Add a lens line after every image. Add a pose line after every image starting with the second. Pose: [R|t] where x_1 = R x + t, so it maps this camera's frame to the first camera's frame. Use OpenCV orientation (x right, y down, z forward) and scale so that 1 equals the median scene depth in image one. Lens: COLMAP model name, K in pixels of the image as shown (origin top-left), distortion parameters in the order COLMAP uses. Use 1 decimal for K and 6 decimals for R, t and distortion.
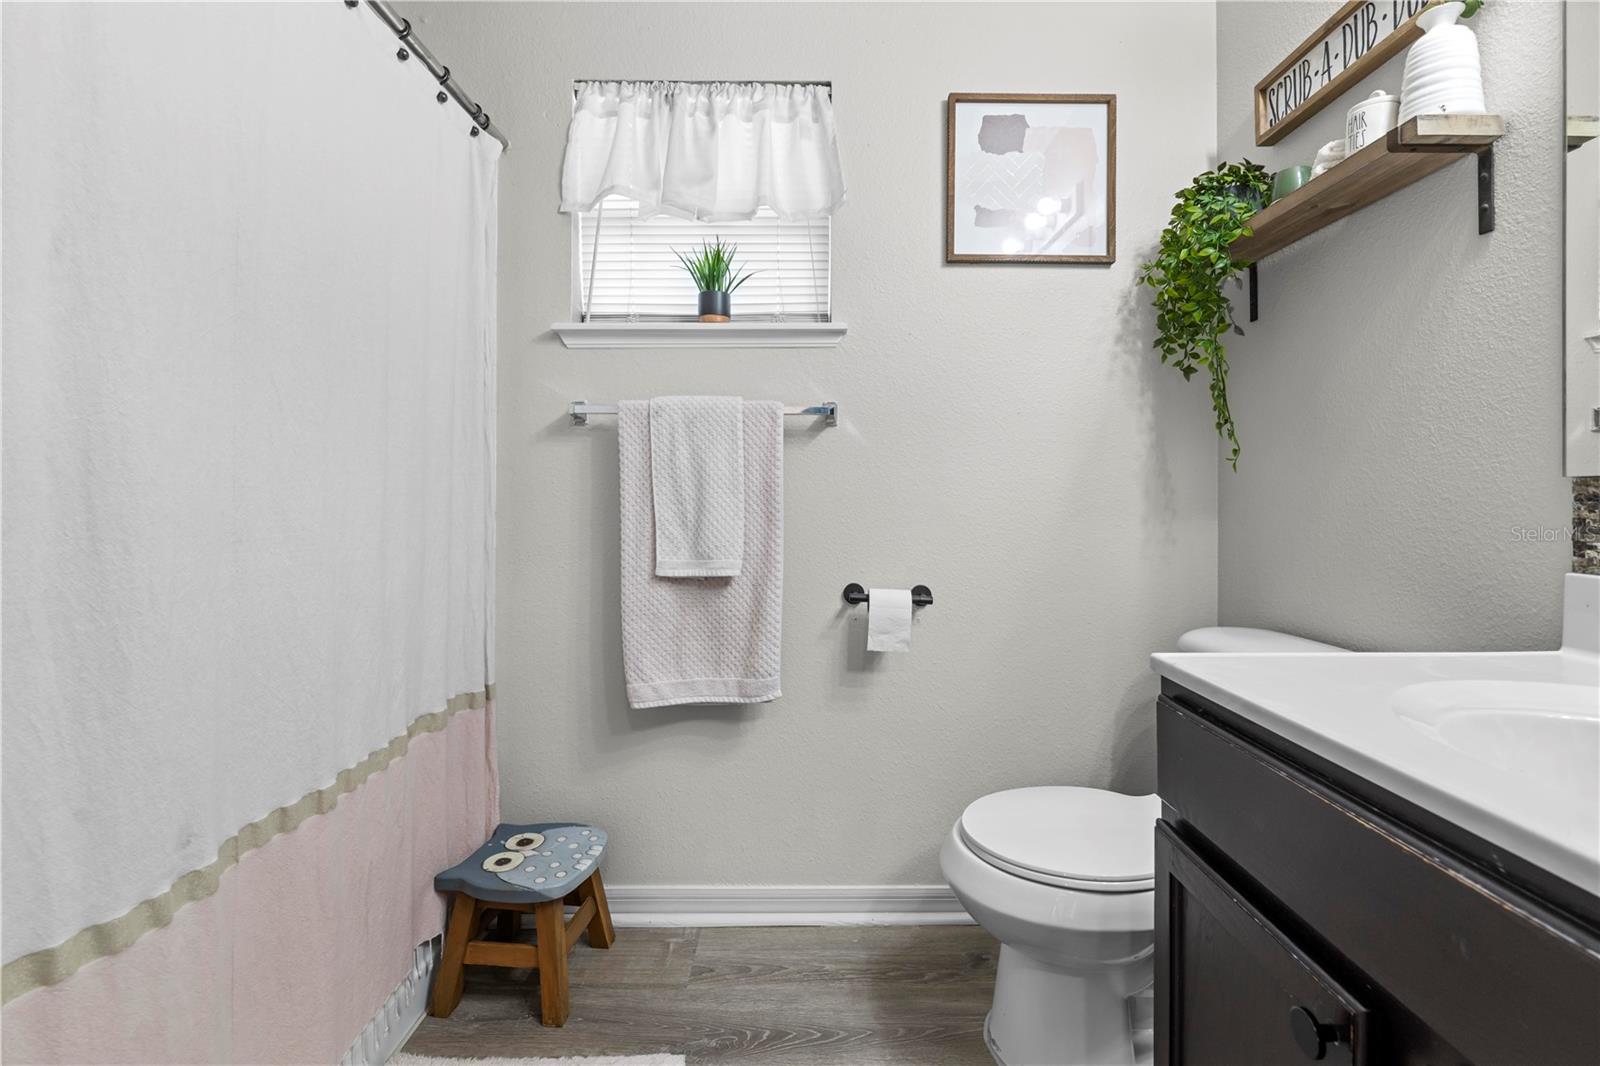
lens RADIAL K [[706.9, 0, 804.3], [0, 706.9, 492.8], [0, 0, 1]] dist [0.001226, -0.000954]
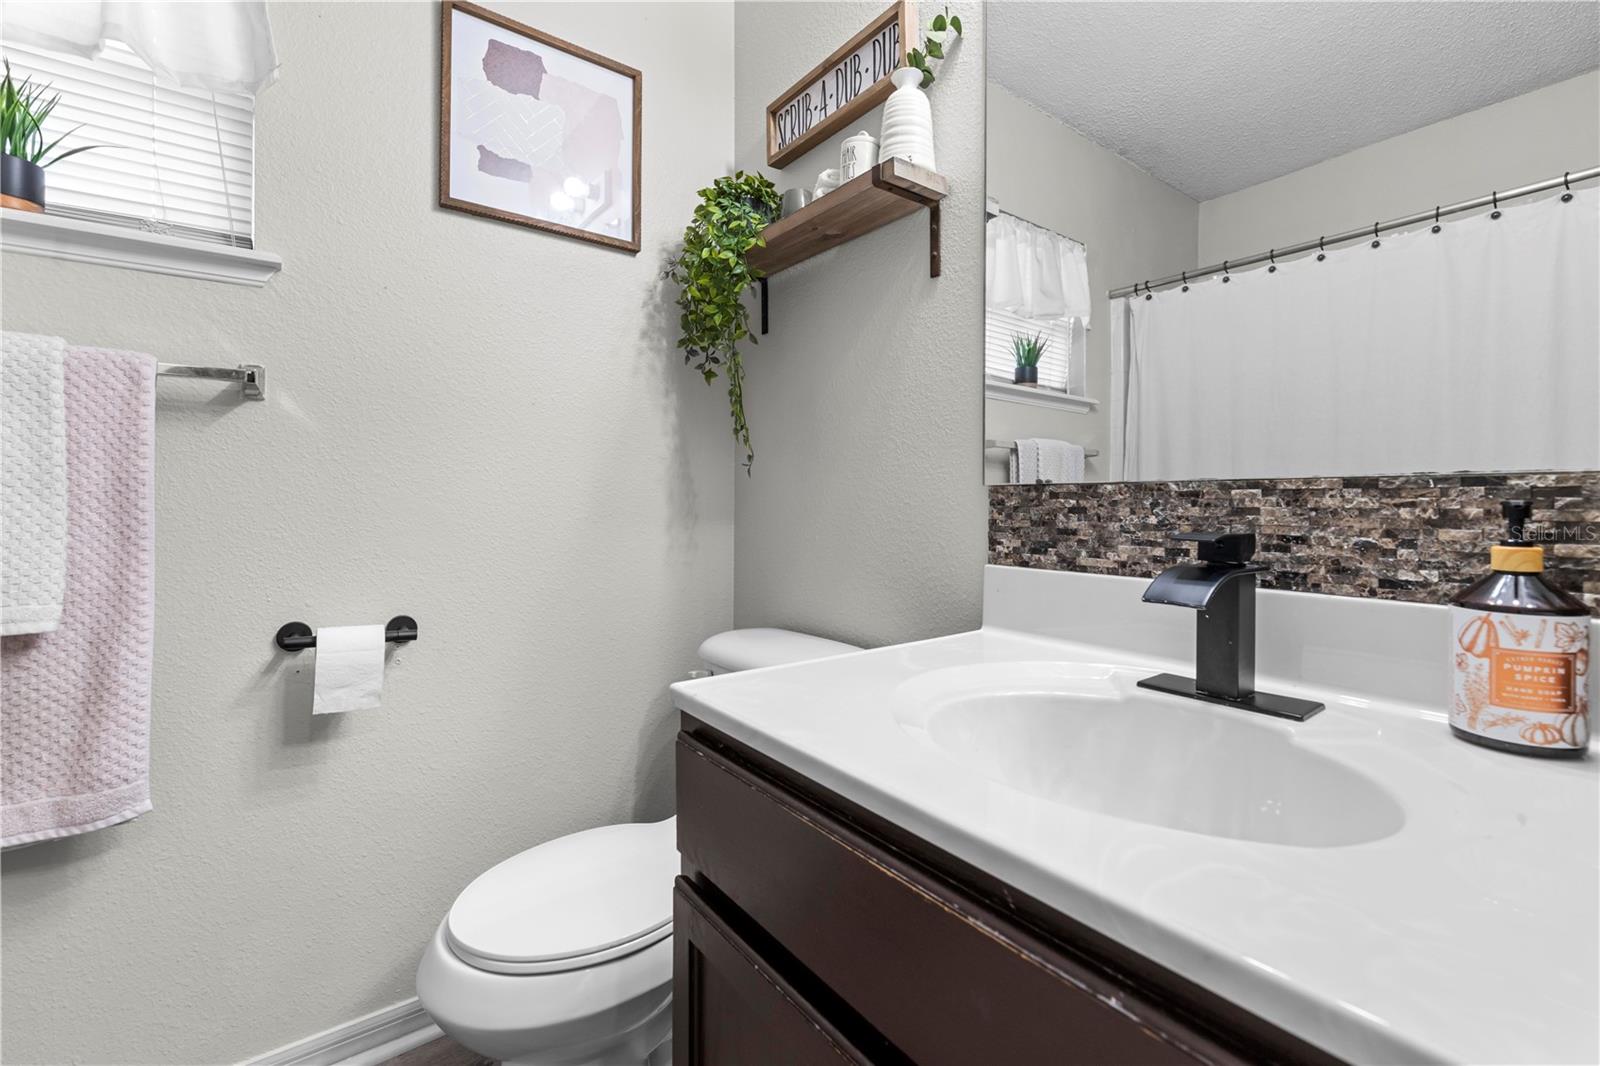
lens RADIAL K [[707.1, 0, 802.6], [0, 707.1, 501.4], [0, 0, 1]] dist [0.000904, -0.000062]
pose [[0.807603, 0.001132, 0.589726, 0.066960], [-0.003901, 0.999987, 0.003423, 0.001408], [-0.589714, -0.005065, 0.807596, 0.126125]]
